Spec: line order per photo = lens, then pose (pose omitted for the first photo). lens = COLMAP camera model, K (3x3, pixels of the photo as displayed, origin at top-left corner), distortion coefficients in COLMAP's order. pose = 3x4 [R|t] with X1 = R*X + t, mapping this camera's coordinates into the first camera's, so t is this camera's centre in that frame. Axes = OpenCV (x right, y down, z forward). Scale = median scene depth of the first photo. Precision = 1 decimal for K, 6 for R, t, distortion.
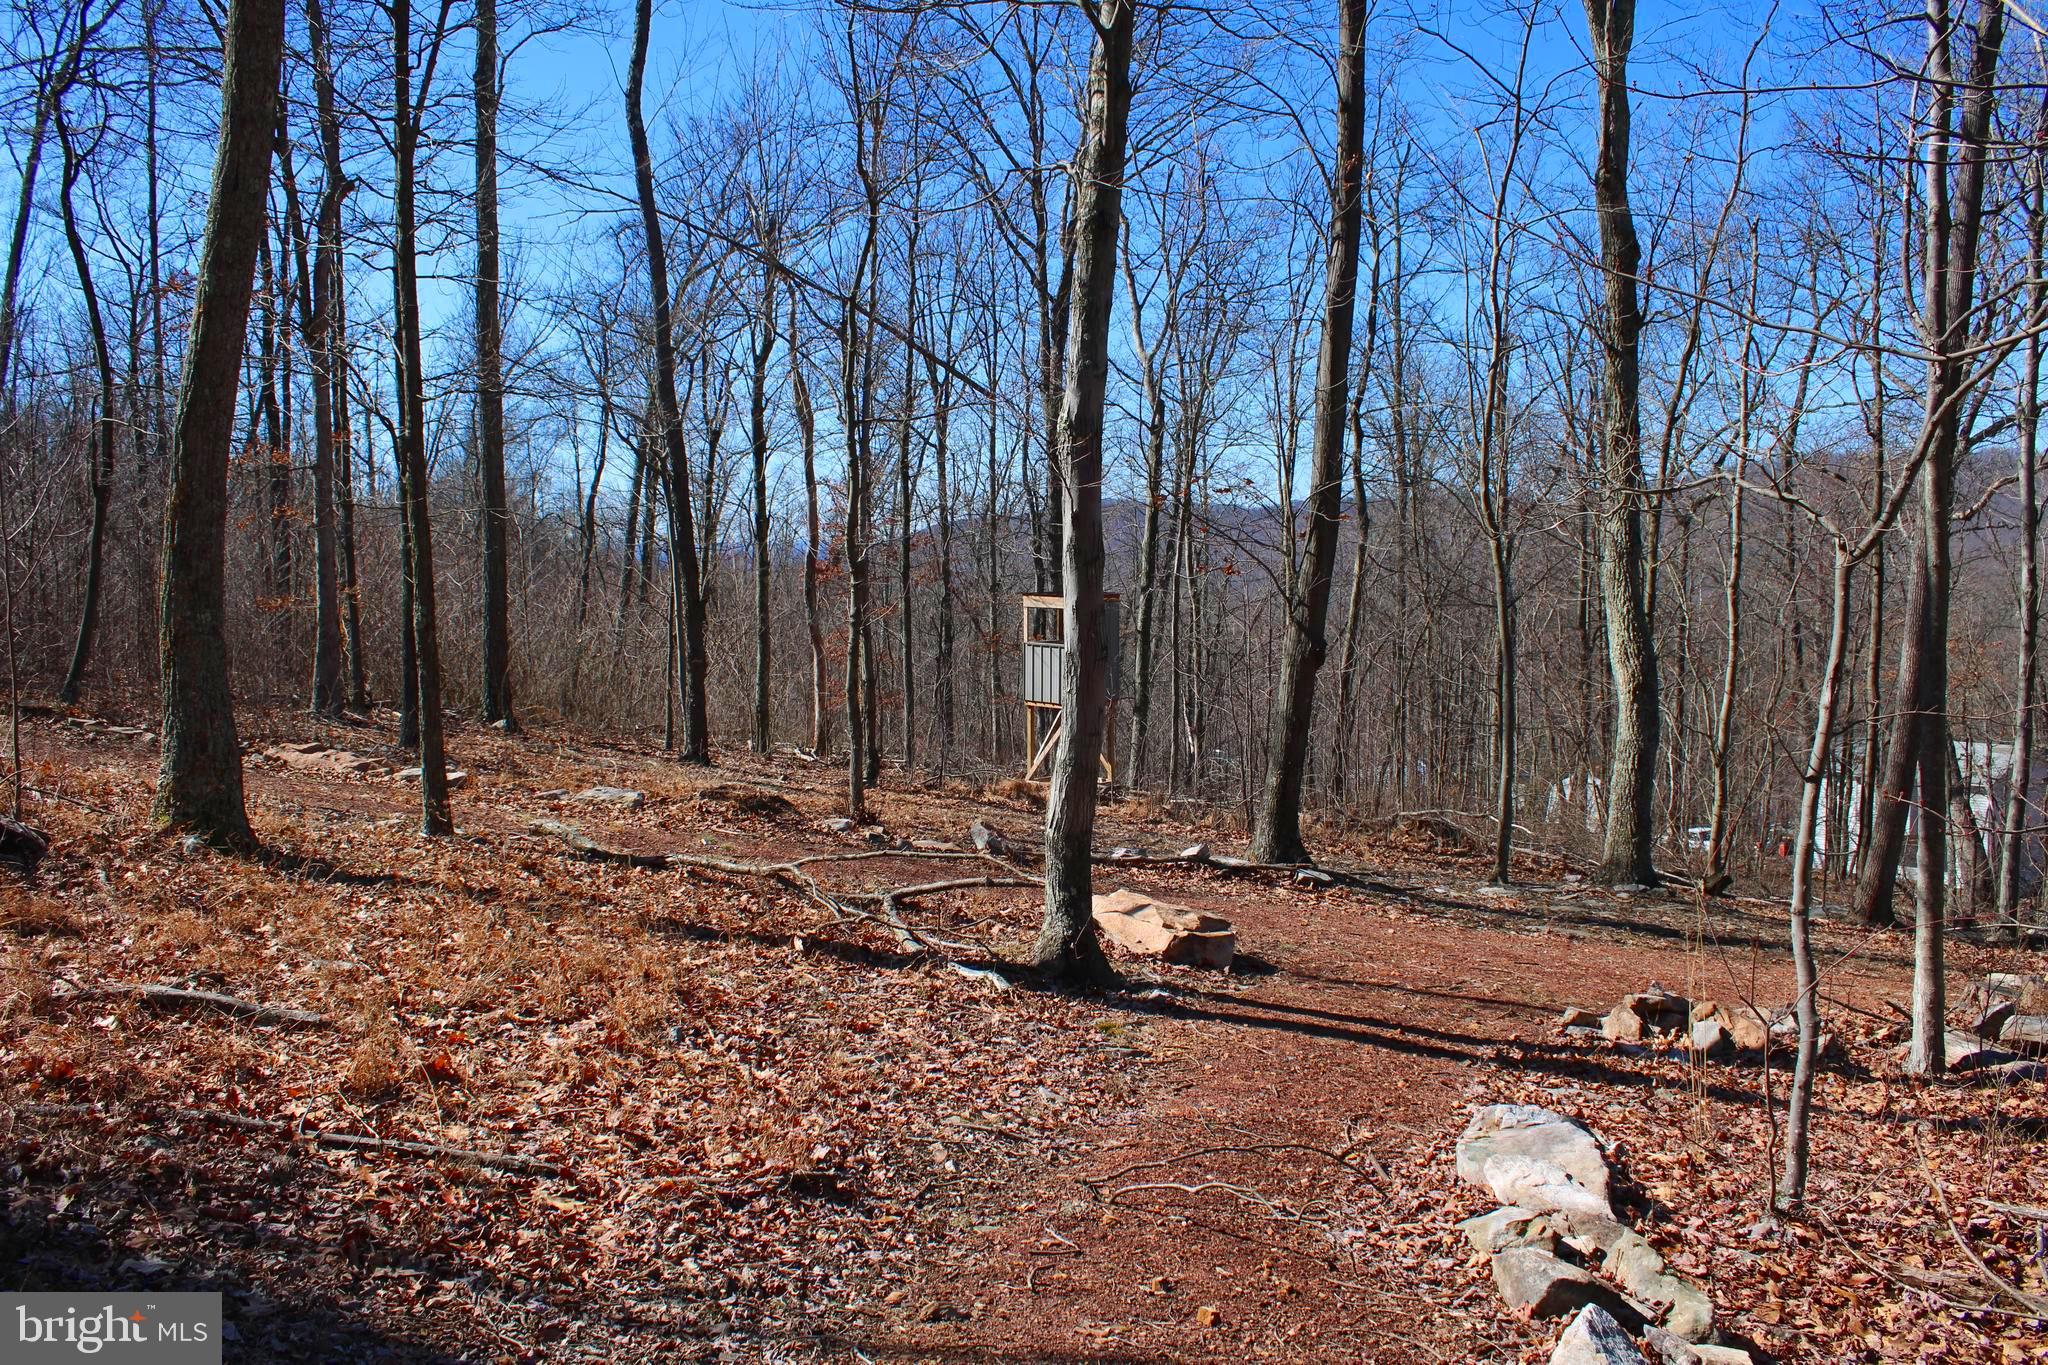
lens RADIAL K [[1694.6, 0, 1024.3], [0, 1694.6, 622.2], [0, 0, 1]] dist [-0.182594, 0.177705]
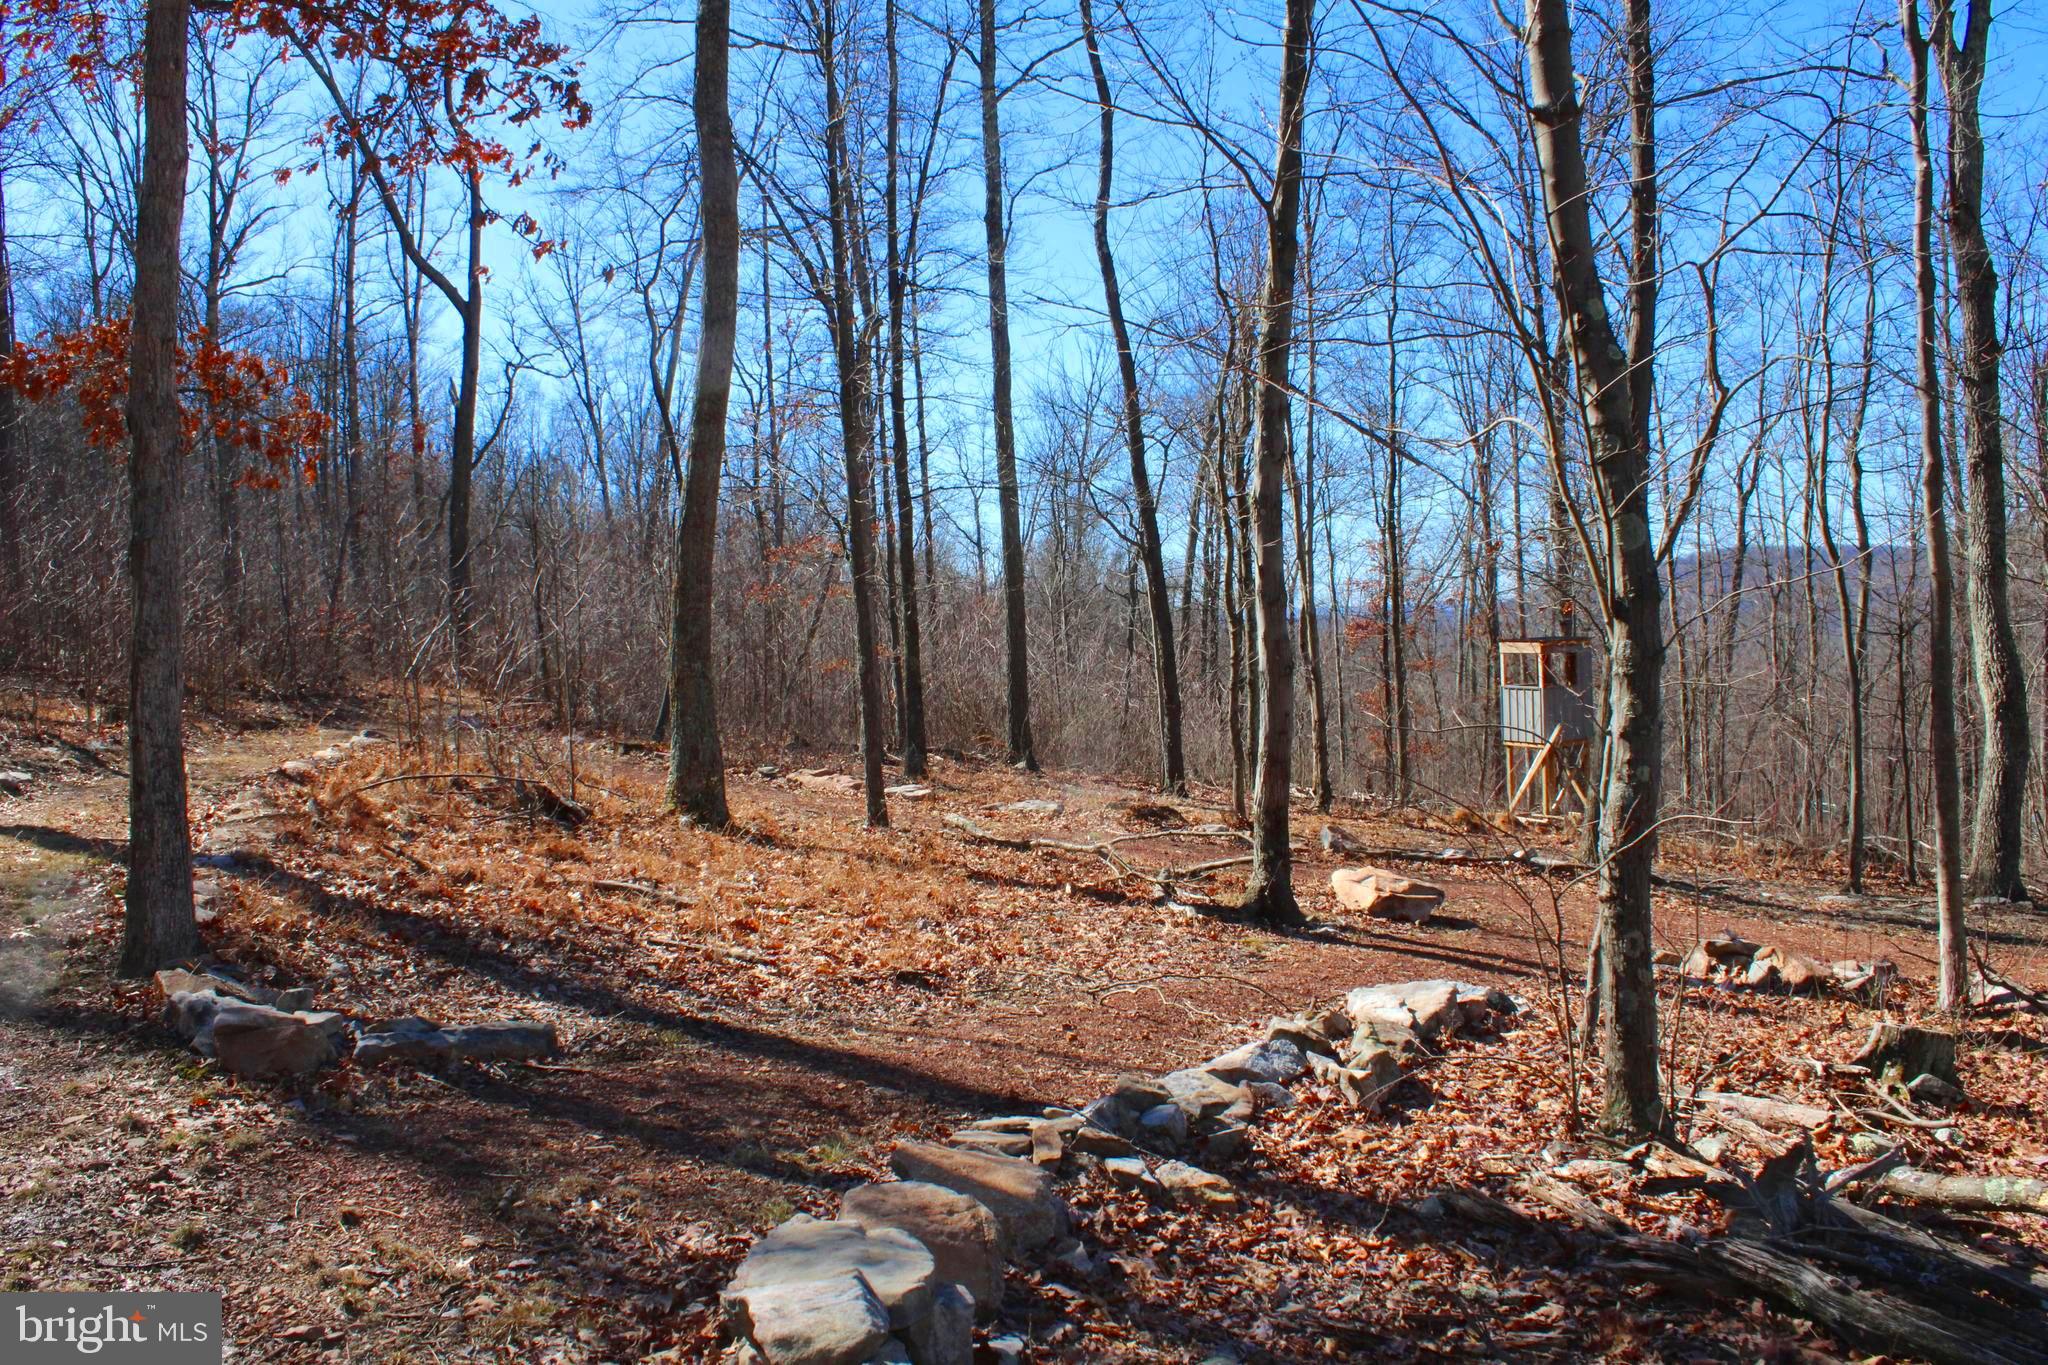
lens RADIAL K [[1694.6, 0, 1024.3], [0, 1694.6, 622.2], [0, 0, 1]] dist [-0.182594, 0.177705]
pose [[0.931388, -0.036889, -0.362154, 0.304218], [0.022521, 0.998786, -0.043819, 0.031449], [0.363331, 0.032656, 0.931088, -0.268871]]
